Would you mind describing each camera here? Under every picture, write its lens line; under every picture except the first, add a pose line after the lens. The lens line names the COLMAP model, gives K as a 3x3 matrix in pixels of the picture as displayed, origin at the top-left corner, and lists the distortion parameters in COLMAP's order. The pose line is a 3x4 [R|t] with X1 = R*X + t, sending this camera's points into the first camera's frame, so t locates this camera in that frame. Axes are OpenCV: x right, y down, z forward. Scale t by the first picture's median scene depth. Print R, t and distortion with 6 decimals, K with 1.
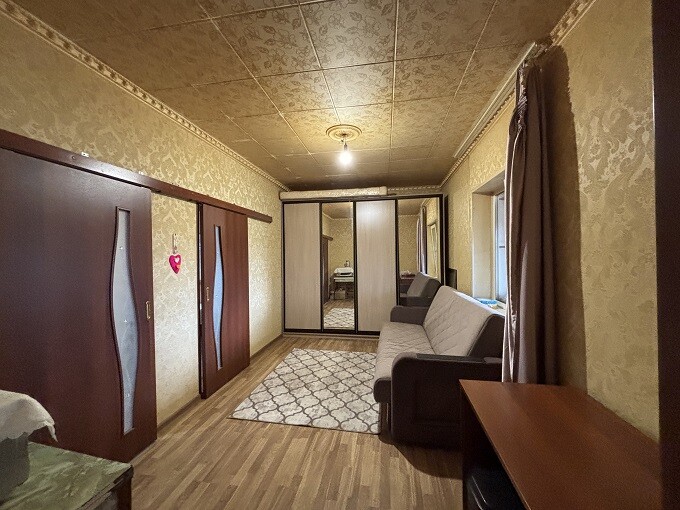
lens RADIAL K [[272.7, 0, 340.7], [0, 272.7, 254.1], [0, 0, 1]] dist [-0.001479, 0.000596]
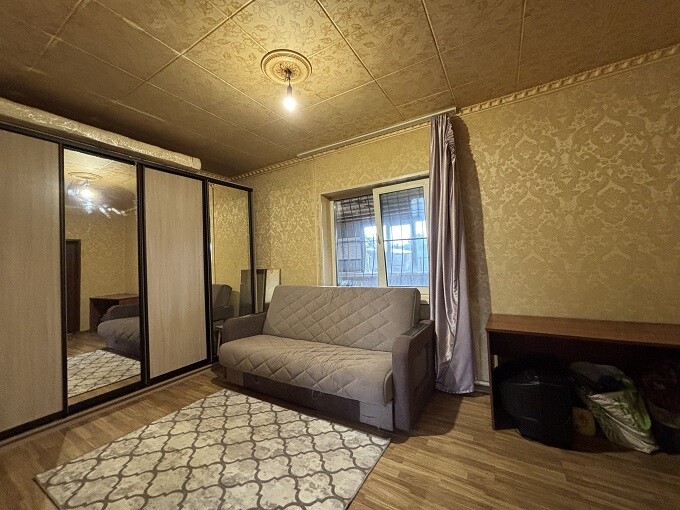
lens RADIAL K [[272.7, 0, 341.3], [0, 272.7, 255.3], [0, 0, 1]] dist [-0.001479, 0.000596]
pose [[0.369237, 0.015993, 0.929198, -0.707486], [0.032914, 0.999000, -0.030274, 0.080222], [-0.928752, 0.041761, 0.368341, 0.758609]]
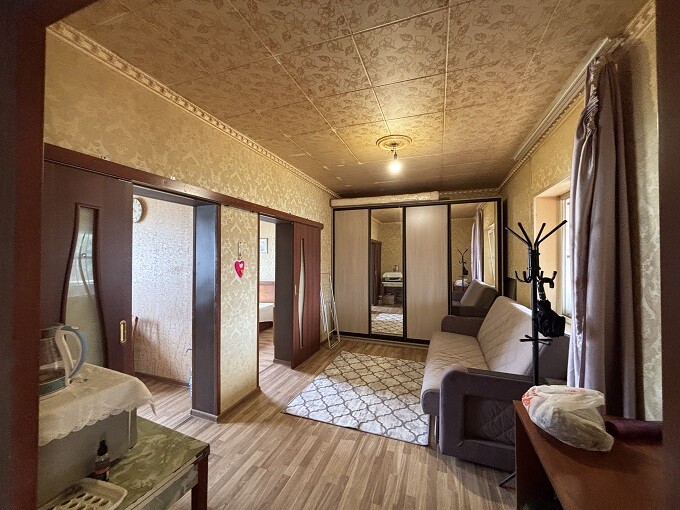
lens RADIAL K [[272.7, 0, 340.6], [0, 272.7, 254.1], [0, 0, 1]] dist [-0.001479, 0.000596]
pose [[0.983854, 0.011066, -0.178628, 0.002745], [-0.012618, 0.999892, -0.007559, -0.023742], [0.178525, 0.009691, 0.983888, -0.033113]]
